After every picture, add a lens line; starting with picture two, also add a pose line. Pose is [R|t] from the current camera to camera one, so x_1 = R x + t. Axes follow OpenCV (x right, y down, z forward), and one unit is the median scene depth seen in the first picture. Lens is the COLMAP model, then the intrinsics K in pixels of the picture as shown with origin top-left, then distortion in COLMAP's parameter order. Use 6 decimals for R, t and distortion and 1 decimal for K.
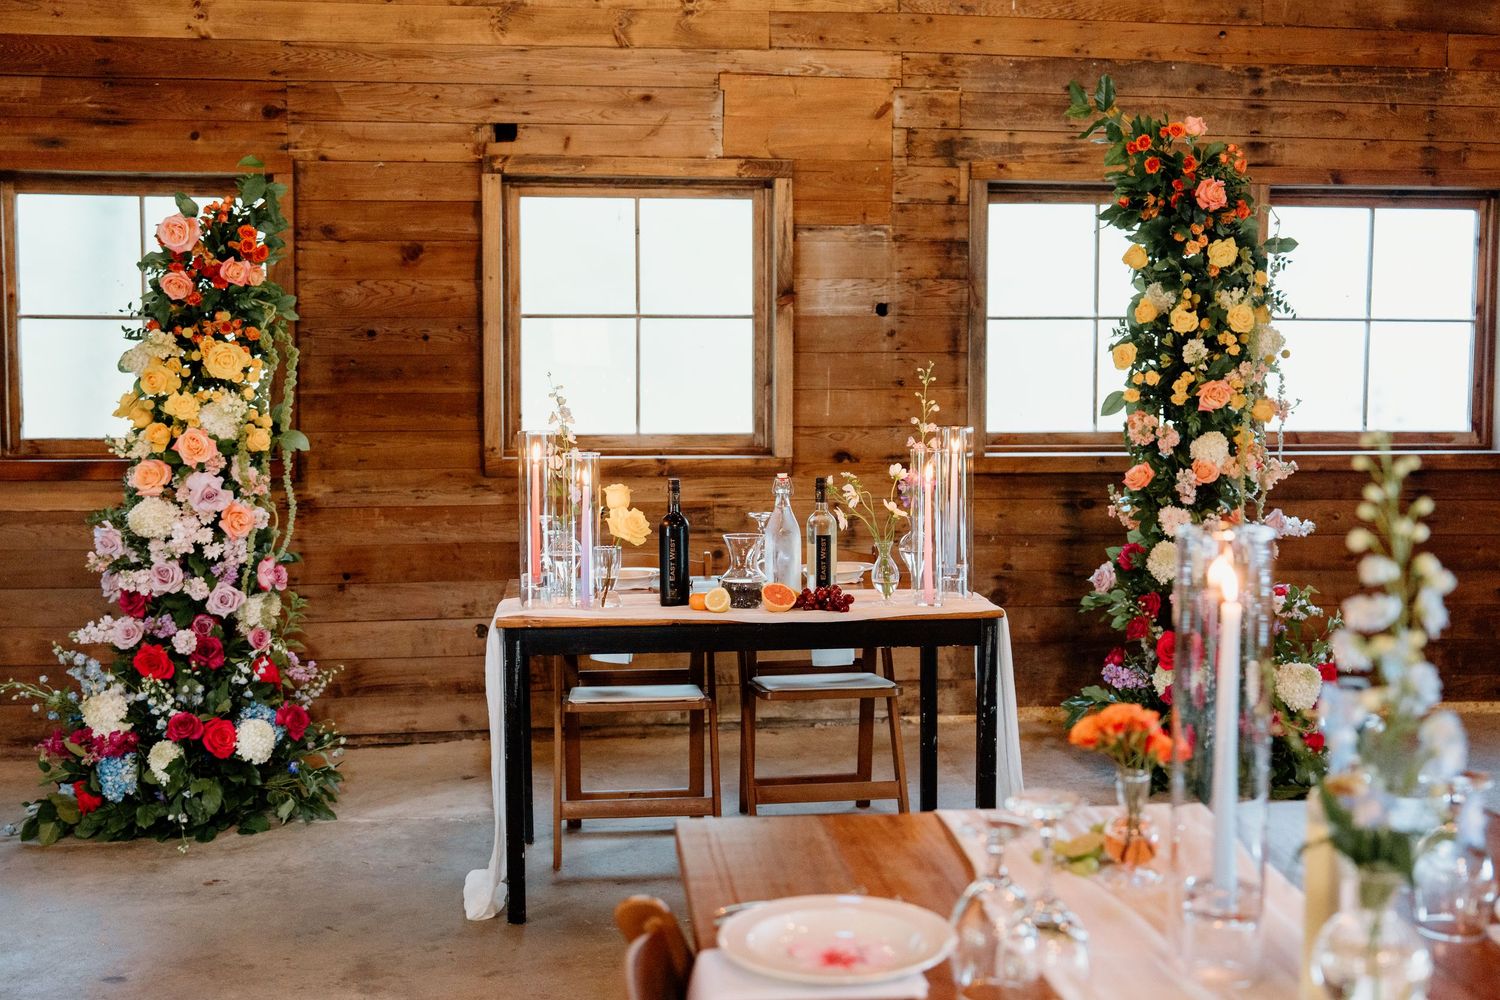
lens RADIAL K [[1945.5, 0, 750.0], [0, 1945.5, 500.0], [0, 0, 1]] dist [-0.001108, 0.052082]
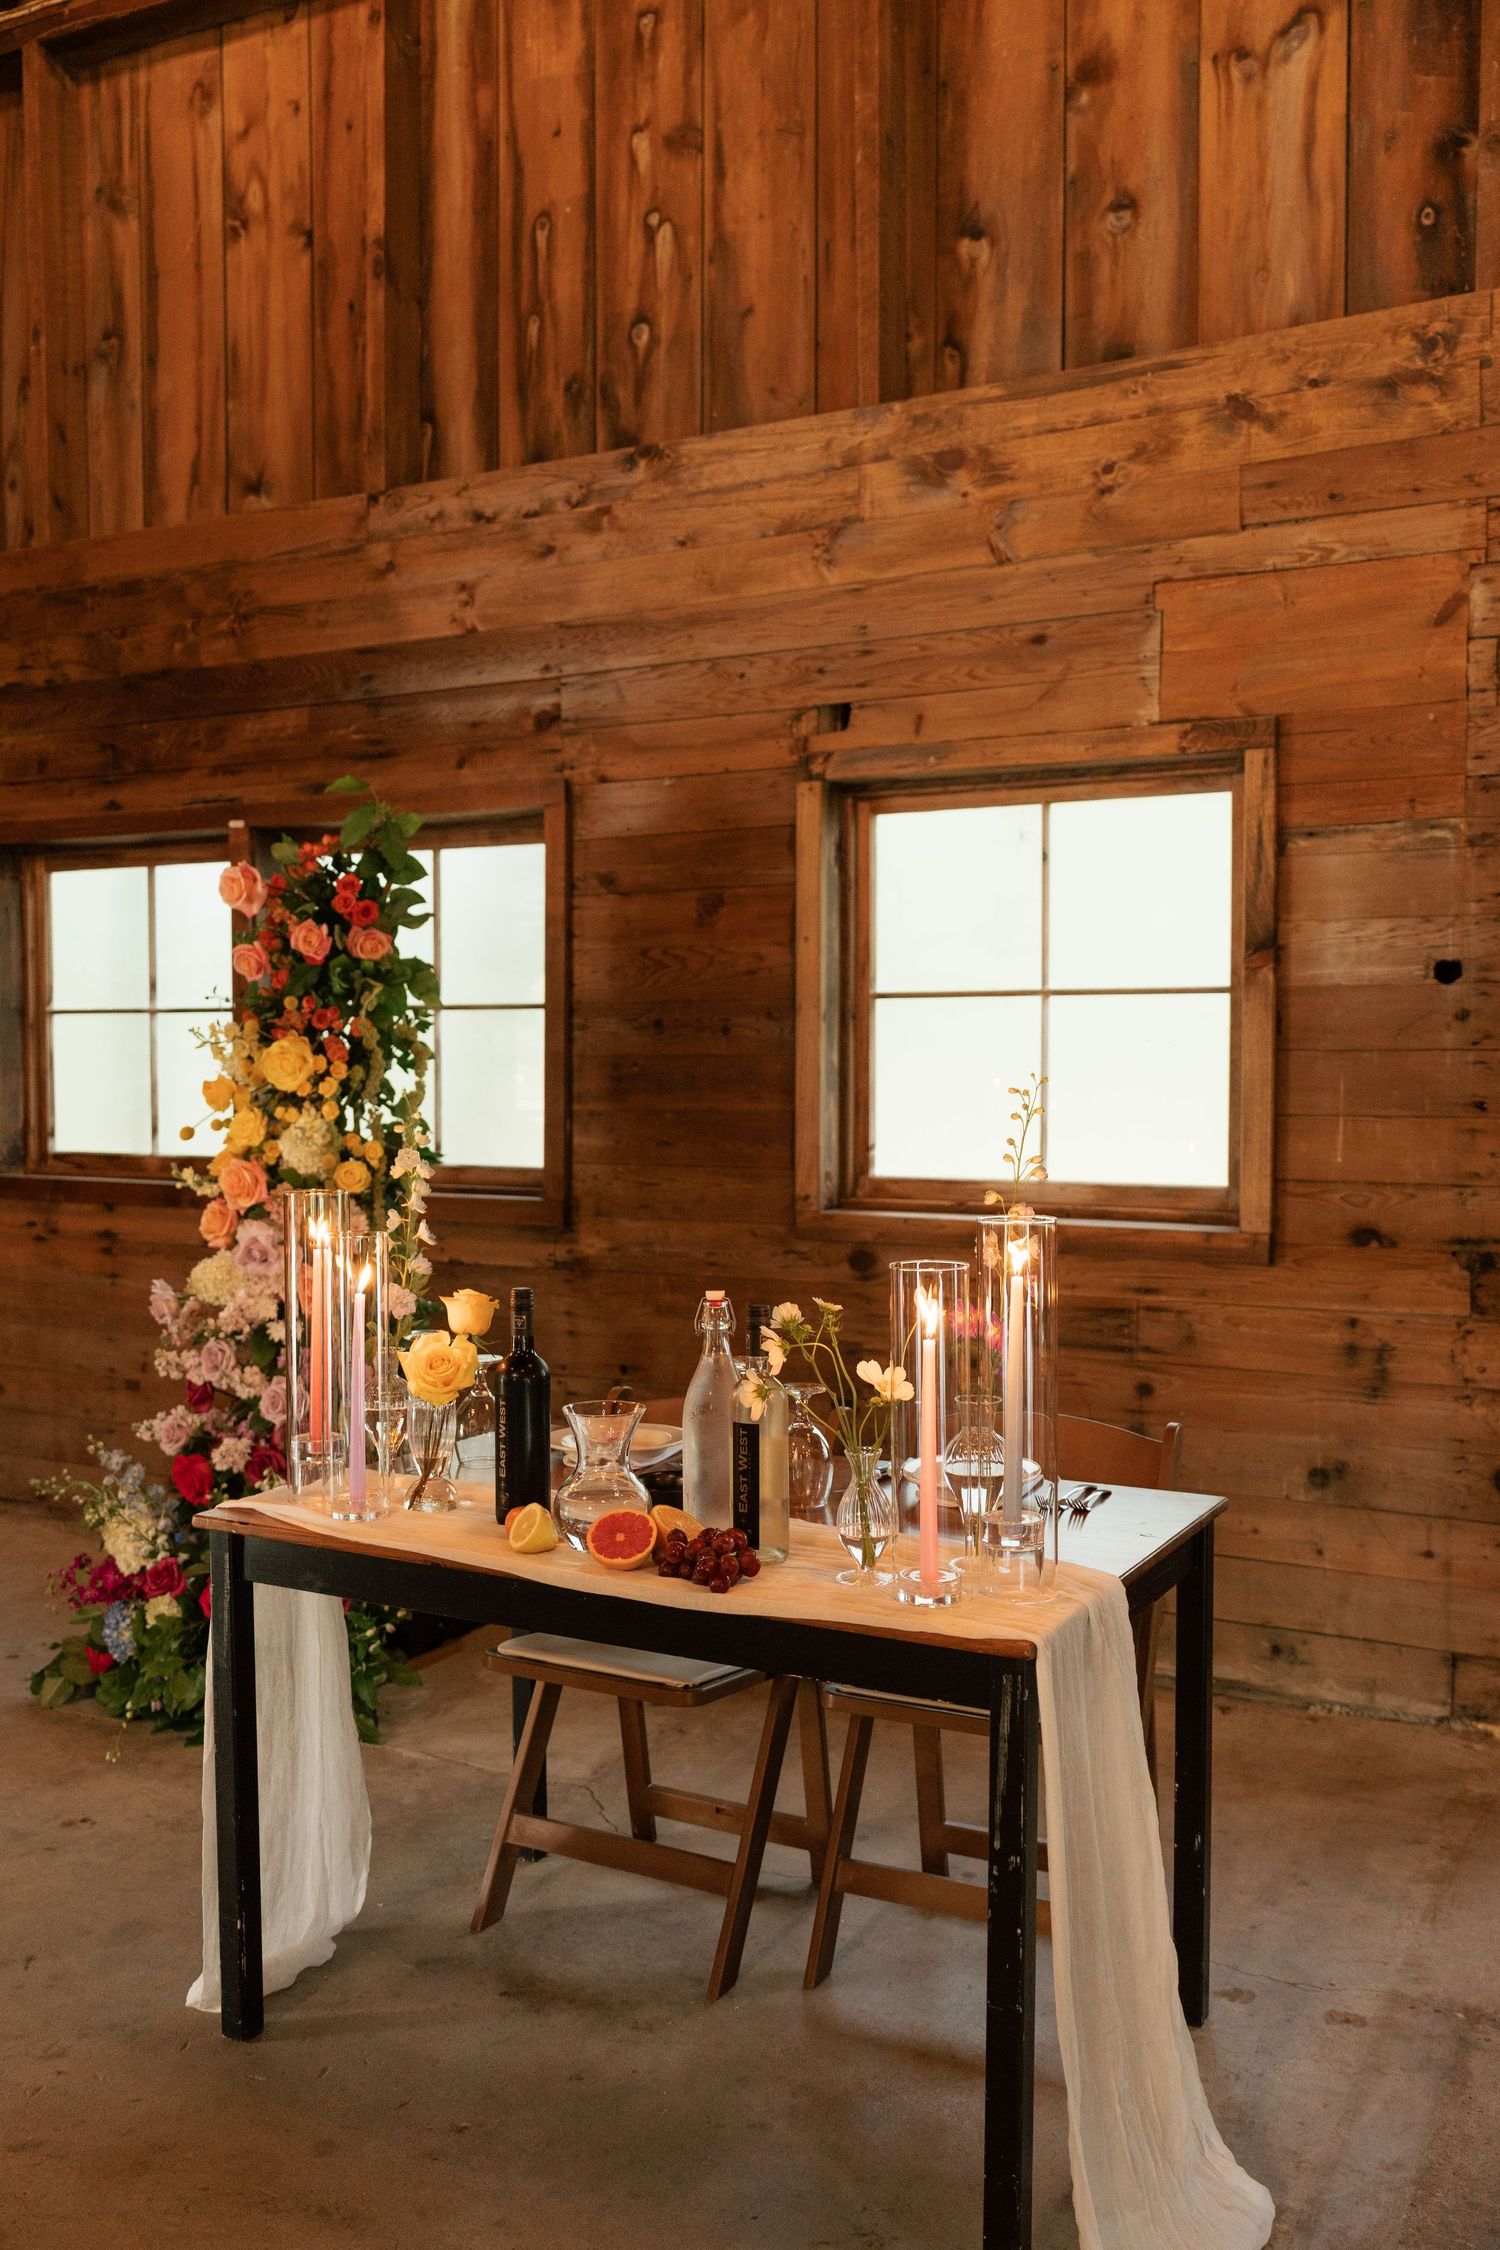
lens RADIAL K [[1990.7, 0, 750.0], [0, 1990.7, 1125.0], [0, 0, 1]] dist [-0.001384, 0.001164]
pose [[0.790239, 0.021488, -0.612422, 0.262146], [-0.042827, 0.998878, -0.020214, -0.035775], [0.611300, 0.042202, 0.790273, 0.447439]]
